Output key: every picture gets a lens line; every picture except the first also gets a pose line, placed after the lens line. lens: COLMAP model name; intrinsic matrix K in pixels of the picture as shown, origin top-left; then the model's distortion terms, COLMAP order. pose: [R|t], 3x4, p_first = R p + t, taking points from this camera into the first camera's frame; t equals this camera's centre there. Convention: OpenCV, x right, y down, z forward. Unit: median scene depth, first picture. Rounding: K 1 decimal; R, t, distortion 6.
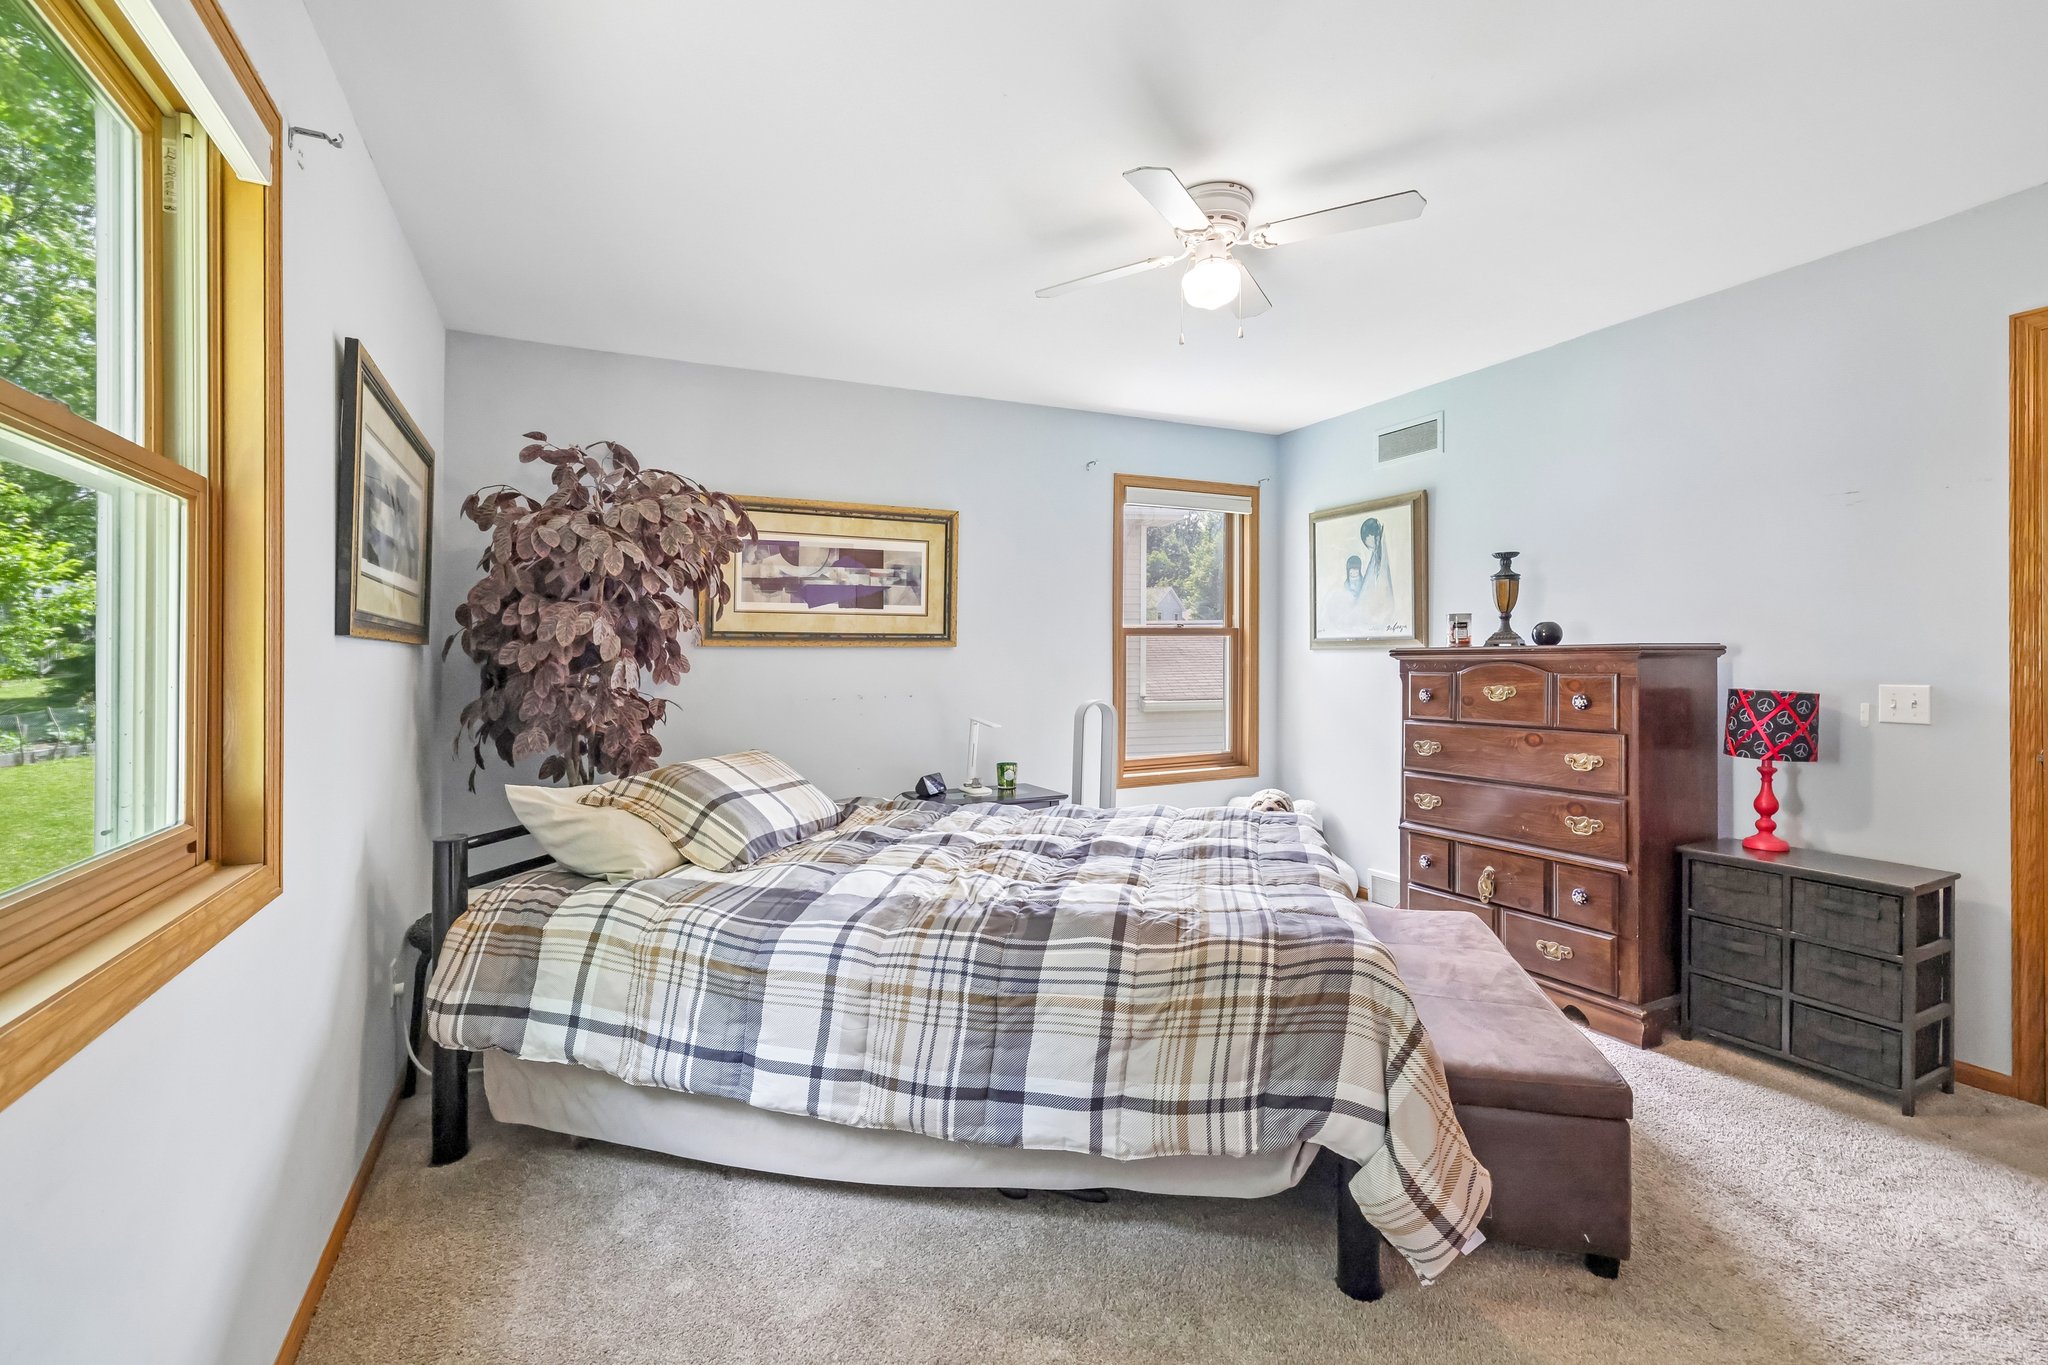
lens RADIAL K [[887.2, 0, 1022.5], [0, 887.2, 666.9], [0, 0, 1]] dist [0.004655, 0.000811]
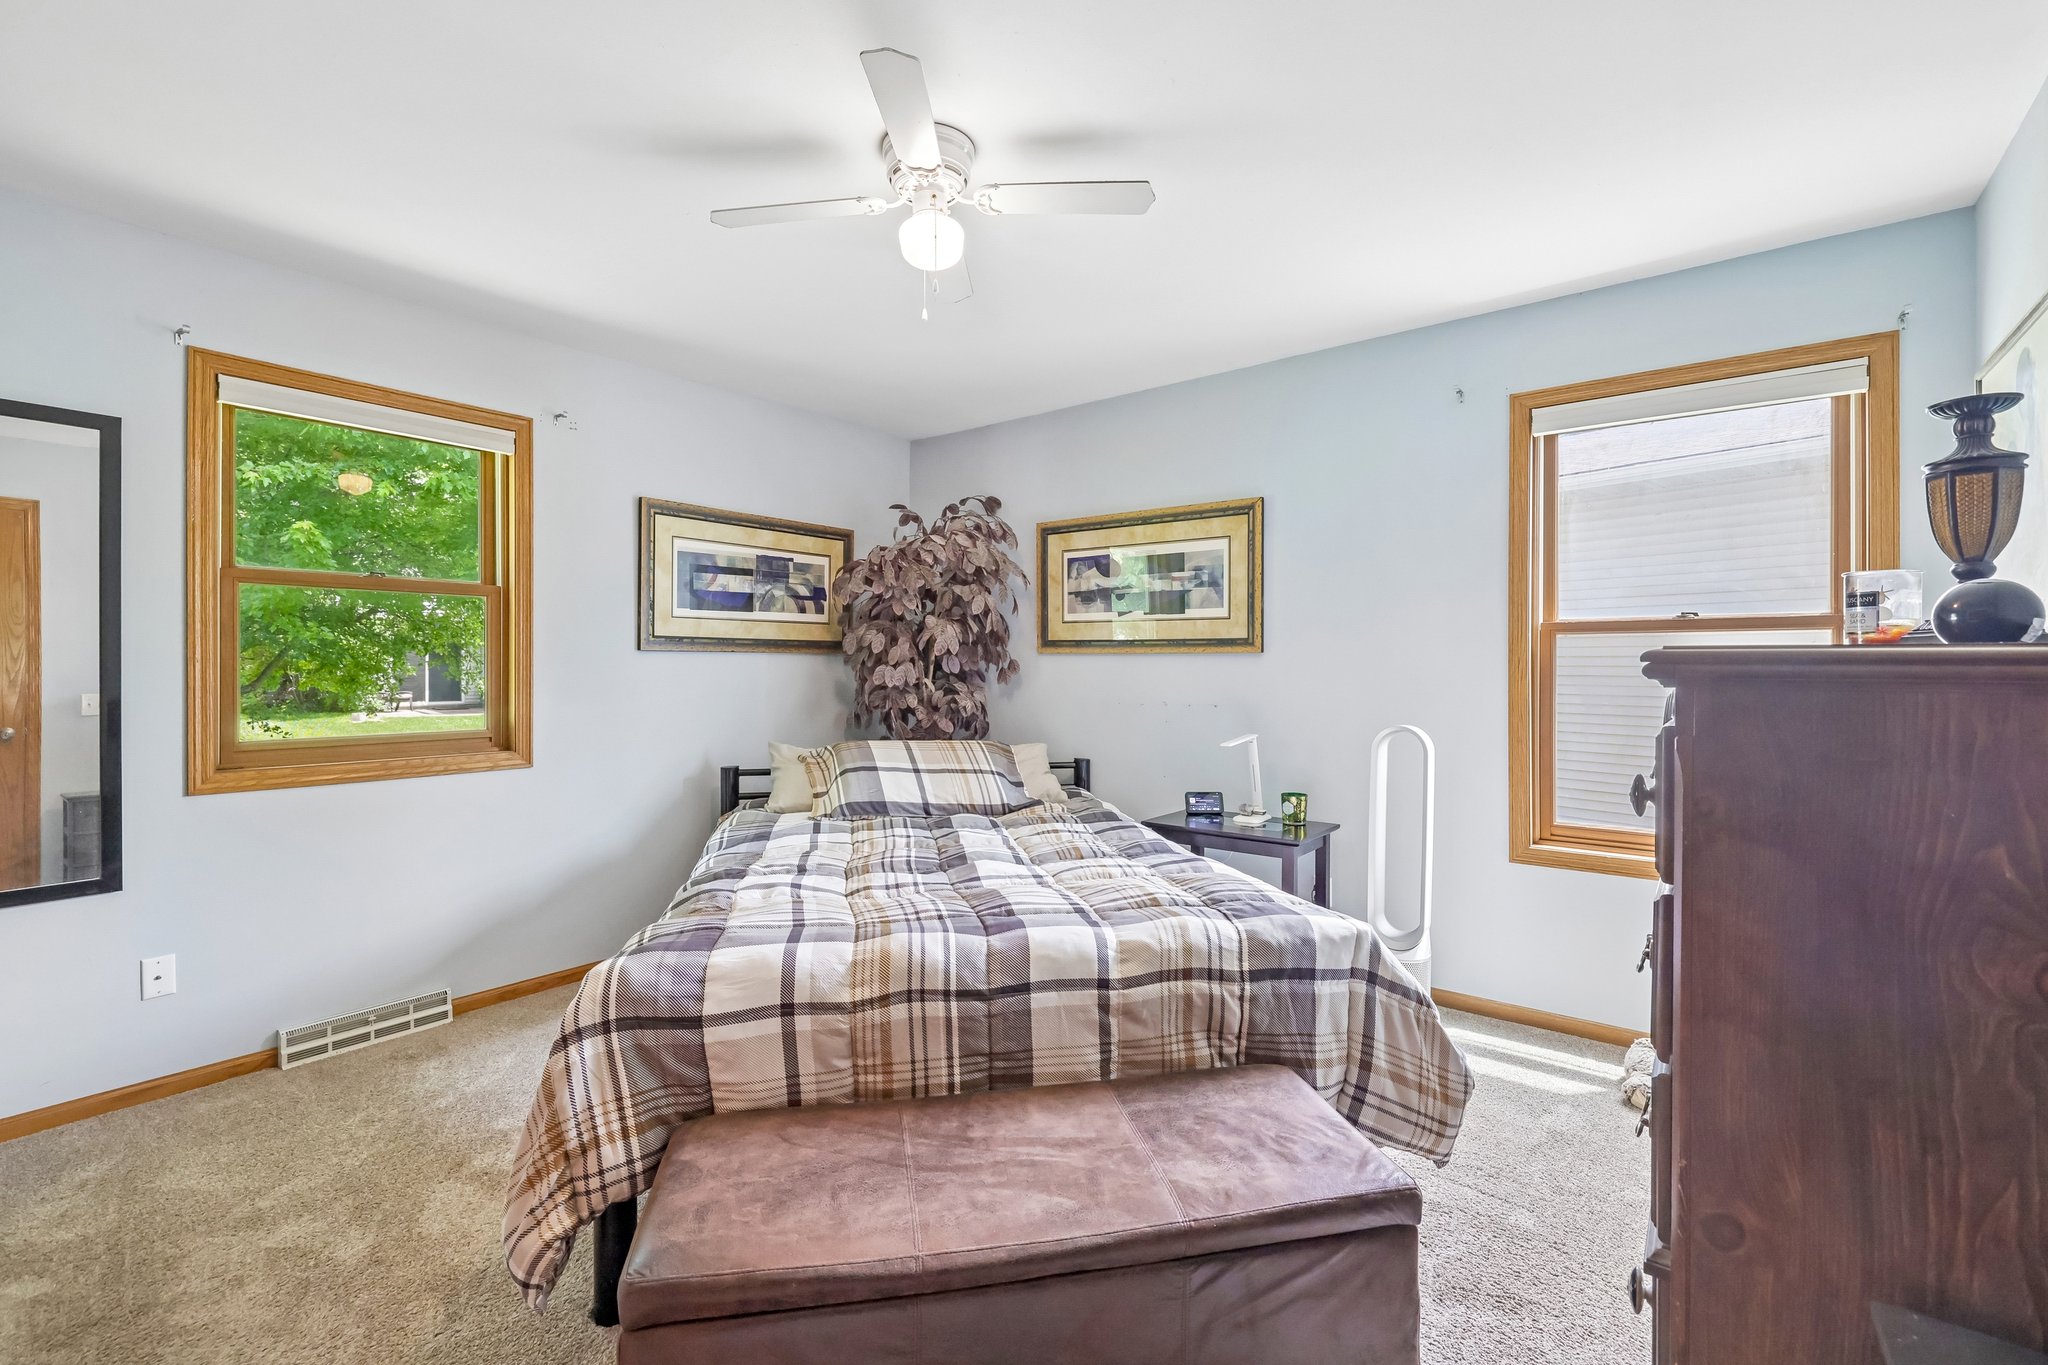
lens RADIAL K [[887.2, 0, 1020.4], [0, 887.2, 666.2], [0, 0, 1]] dist [0.004655, 0.000811]
pose [[0.420427, 0.014107, -0.907217, 0.645119], [-0.012125, 0.999877, 0.009929, -0.015742], [0.907245, 0.006825, 0.420547, 0.437444]]
